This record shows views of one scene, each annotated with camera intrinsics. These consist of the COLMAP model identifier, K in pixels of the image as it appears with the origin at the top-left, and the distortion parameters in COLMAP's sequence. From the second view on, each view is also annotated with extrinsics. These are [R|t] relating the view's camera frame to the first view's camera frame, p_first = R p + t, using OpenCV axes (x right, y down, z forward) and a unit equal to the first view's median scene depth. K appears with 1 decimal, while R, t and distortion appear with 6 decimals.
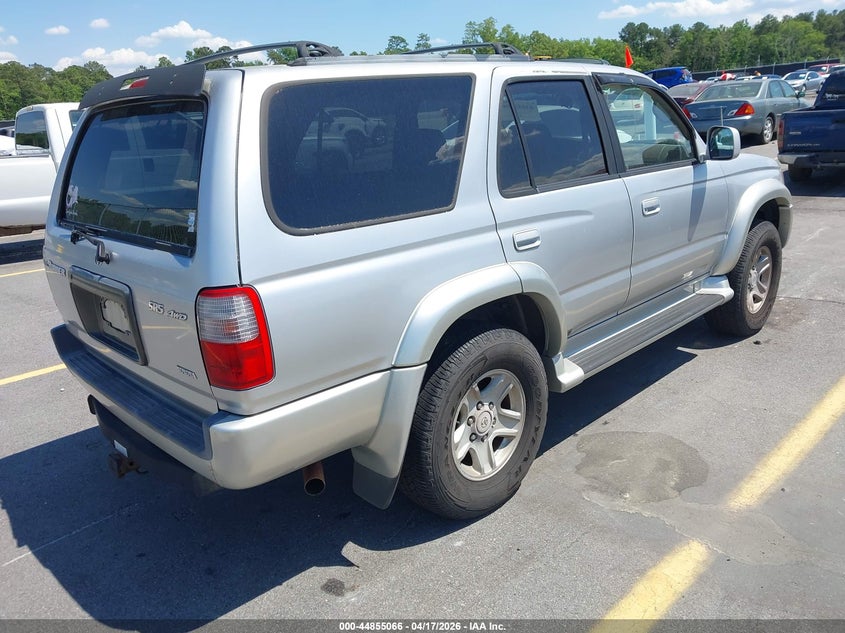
lens RADIAL K [[665.6, 0, 415.5], [0, 665.6, 316.9], [0, 0, 1]] dist [0.084409, -0.133195]
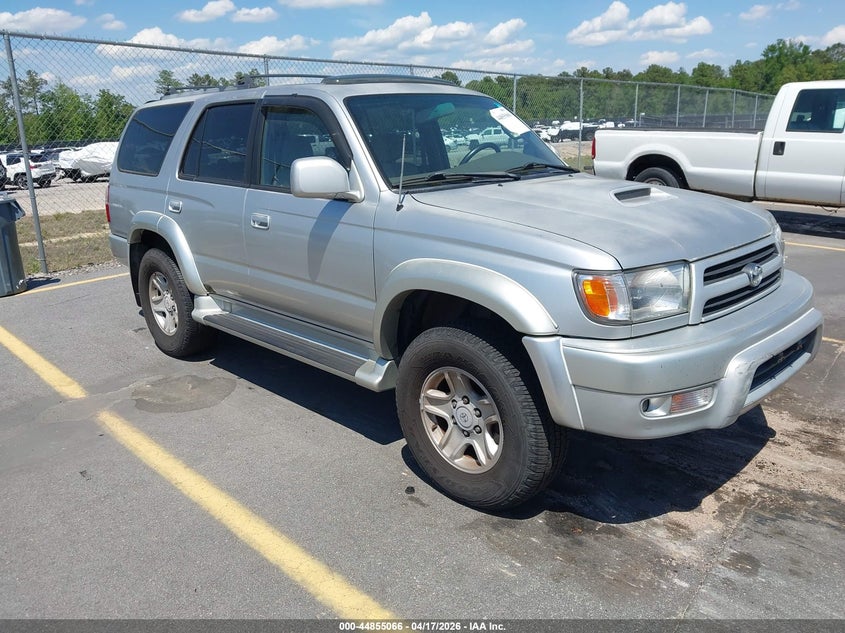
lens RADIAL K [[665.6, 0, 415.5], [0, 665.6, 316.9], [0, 0, 1]] dist [0.084409, -0.133195]
pose [[-0.005108, 0.332033, -0.943254, 1.547490], [-0.270339, 0.907684, 0.320976, -0.478812], [0.962752, 0.256638, 0.085125, 1.296586]]
